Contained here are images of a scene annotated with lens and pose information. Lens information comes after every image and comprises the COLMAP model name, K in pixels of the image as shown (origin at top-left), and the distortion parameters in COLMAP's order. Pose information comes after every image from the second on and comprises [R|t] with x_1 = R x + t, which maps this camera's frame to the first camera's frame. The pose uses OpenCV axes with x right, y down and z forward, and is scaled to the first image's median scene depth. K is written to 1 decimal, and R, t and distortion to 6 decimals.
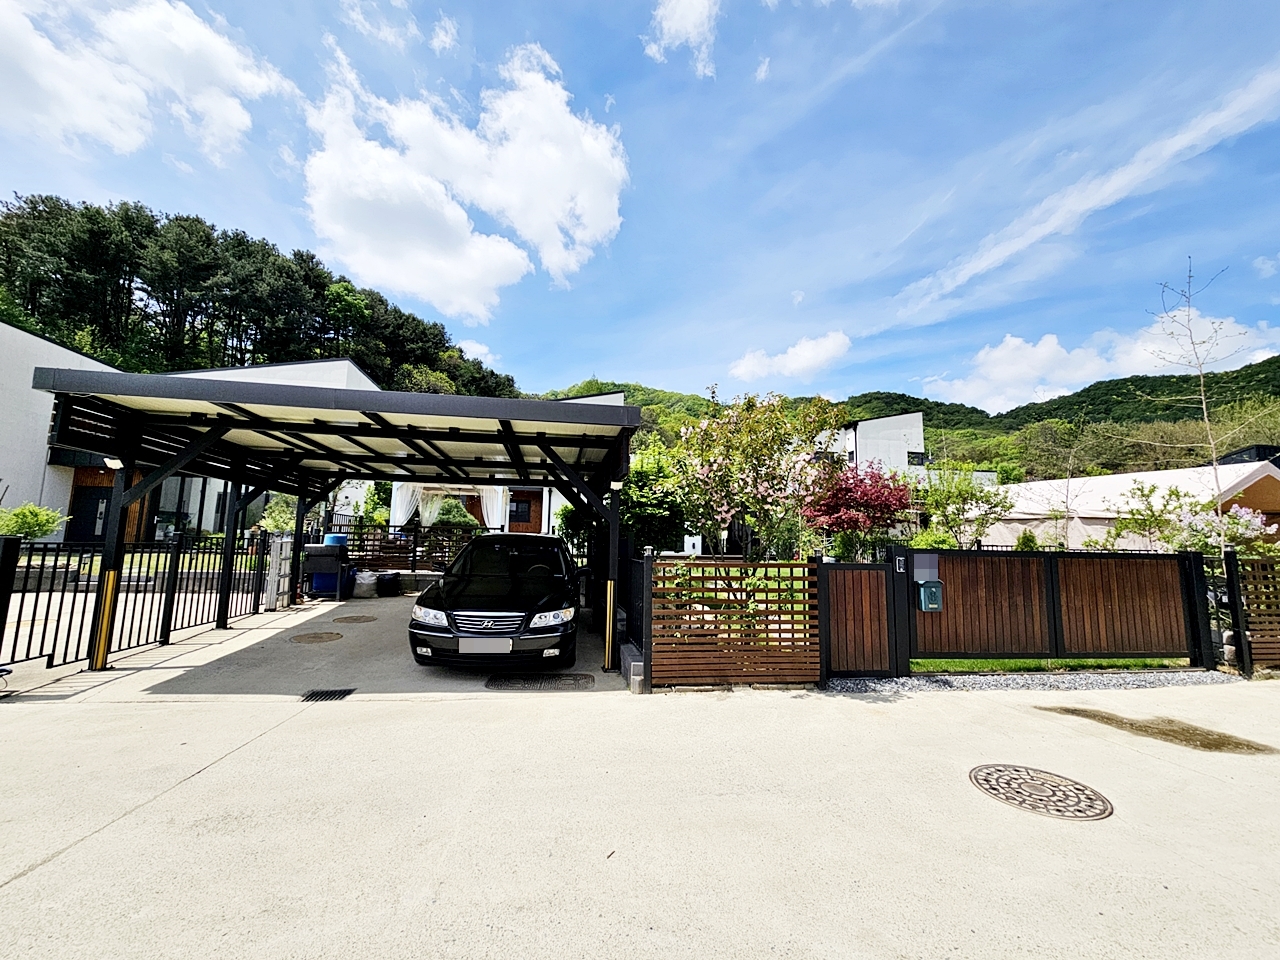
lens RADIAL K [[525.5, 0, 640.0], [0, 525.5, 480.0], [0, 0, 1]] dist [0.000214, -0.000511]
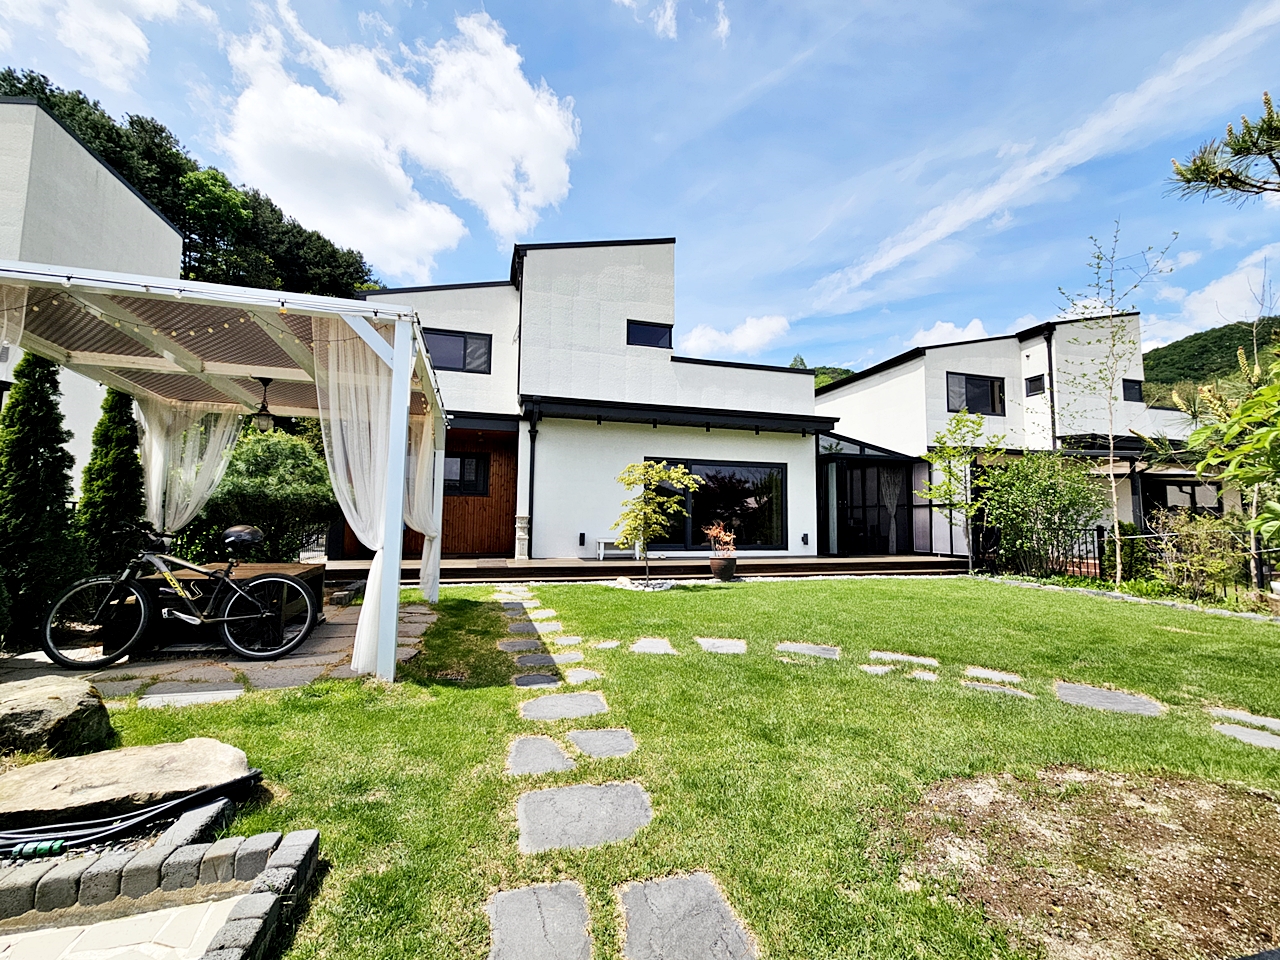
lens RADIAL K [[525.5, 0, 640.0], [0, 525.5, 480.0], [0, 0, 1]] dist [0.000214, -0.000511]
pose [[0.994465, -0.000568, 0.105067, -0.048994], [-0.004653, 0.998766, 0.049442, 0.016084], [-0.104965, -0.049658, 0.993235, 0.200012]]
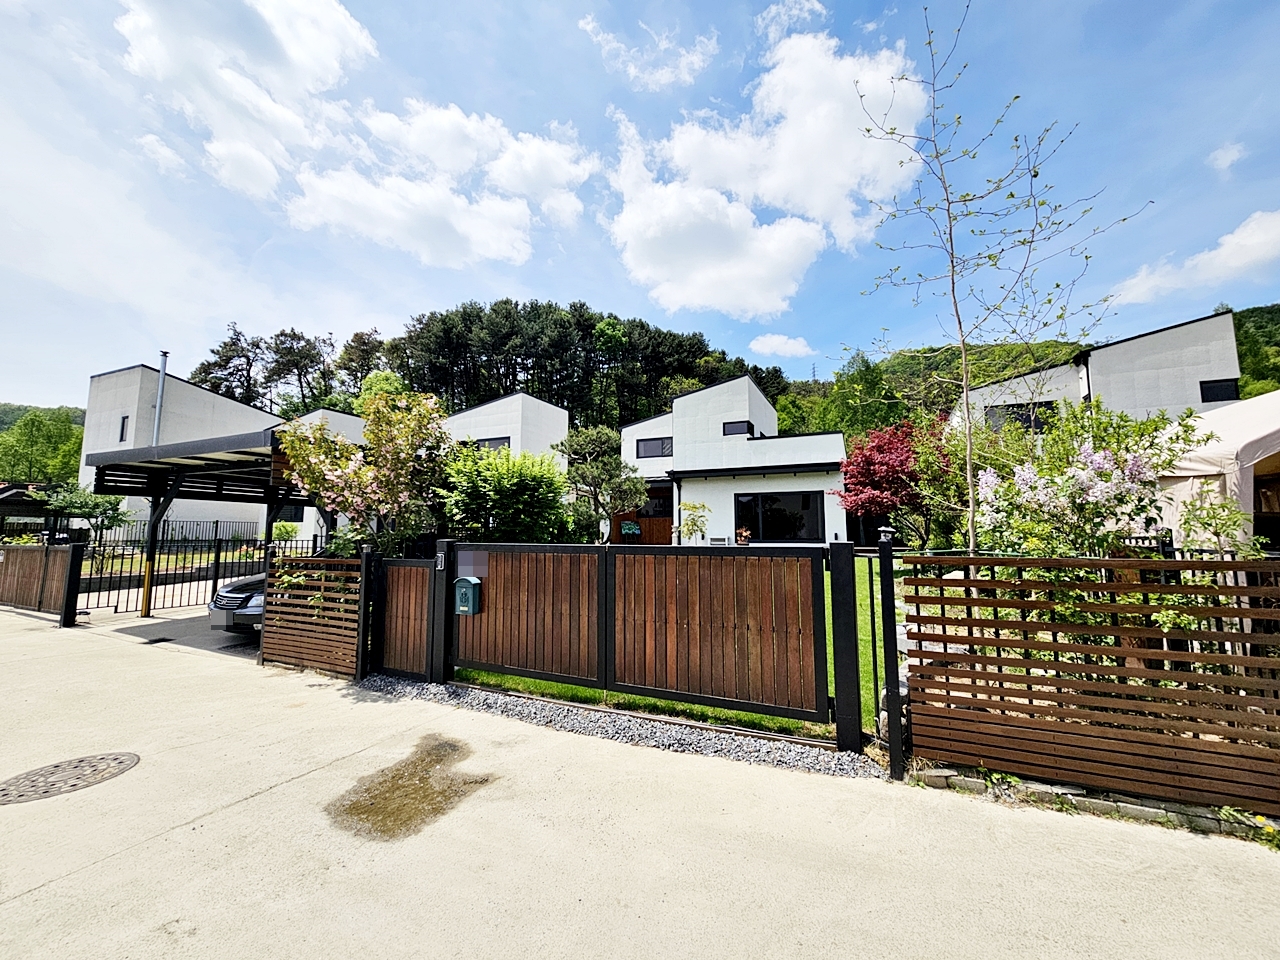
lens RADIAL K [[523.4, 0, 637.4], [0, 523.4, 486.9], [0, 0, 1]] dist [0.009066, -0.000096]
pose [[0.826935, -0.071589, -0.557722, 0.129694], [0.086897, 0.996217, 0.000967, 0.005824], [0.555543, -0.049263, 0.830027, 0.043204]]
